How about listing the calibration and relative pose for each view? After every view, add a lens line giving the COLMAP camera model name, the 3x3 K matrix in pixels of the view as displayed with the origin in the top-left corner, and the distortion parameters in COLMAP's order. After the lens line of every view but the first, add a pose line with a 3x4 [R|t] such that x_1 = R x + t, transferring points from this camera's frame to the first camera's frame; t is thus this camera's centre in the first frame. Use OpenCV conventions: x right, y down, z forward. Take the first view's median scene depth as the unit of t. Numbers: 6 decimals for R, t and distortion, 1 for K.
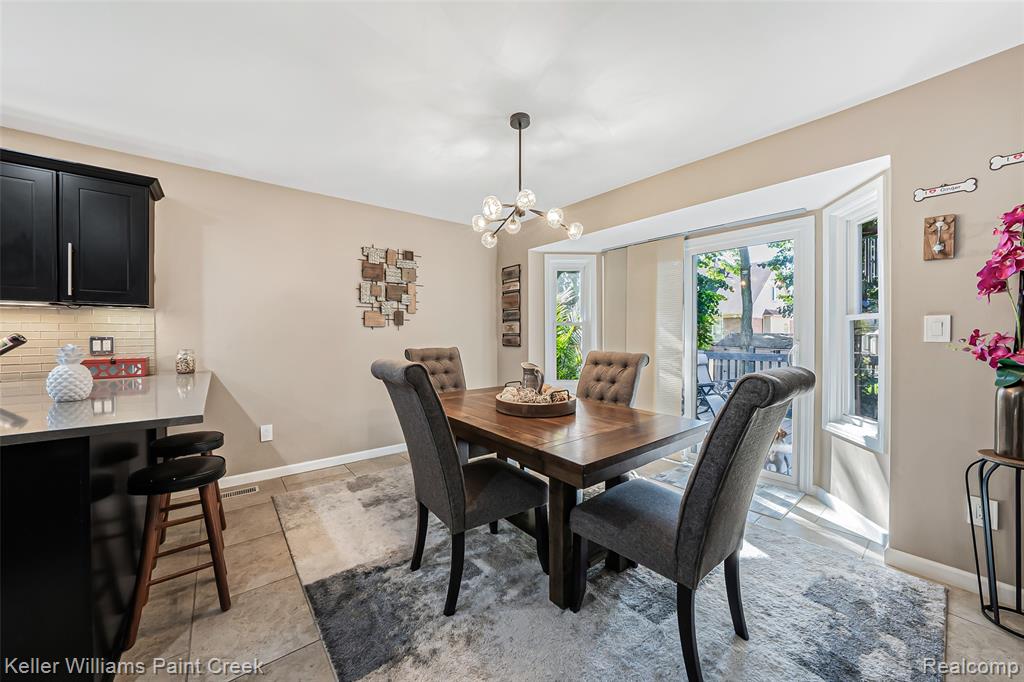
lens RADIAL K [[356.8, 0, 516.1], [0, 356.8, 336.5], [0, 0, 1]] dist [0.001426, 0.000197]
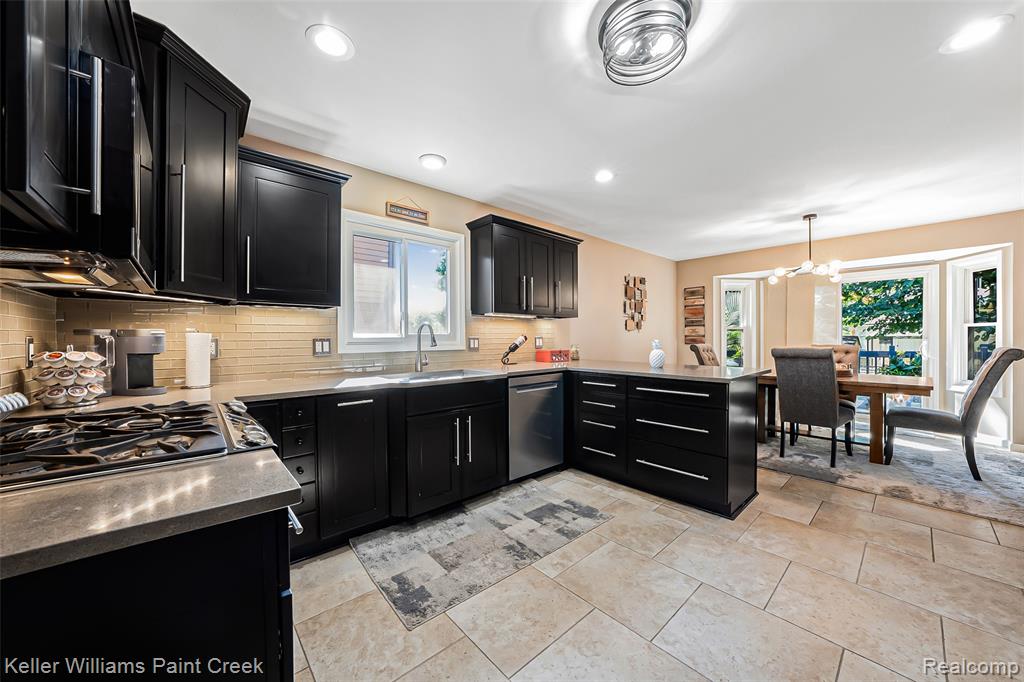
lens RADIAL K [[356.8, 0, 506.9], [0, 356.8, 340.9], [0, 0, 1]] dist [0.001426, 0.000197]
pose [[0.998607, -0.002235, 0.052712, -0.970518], [0.002056, 0.999992, 0.003440, 0.010104], [-0.052719, -0.003327, 0.998604, -0.434267]]
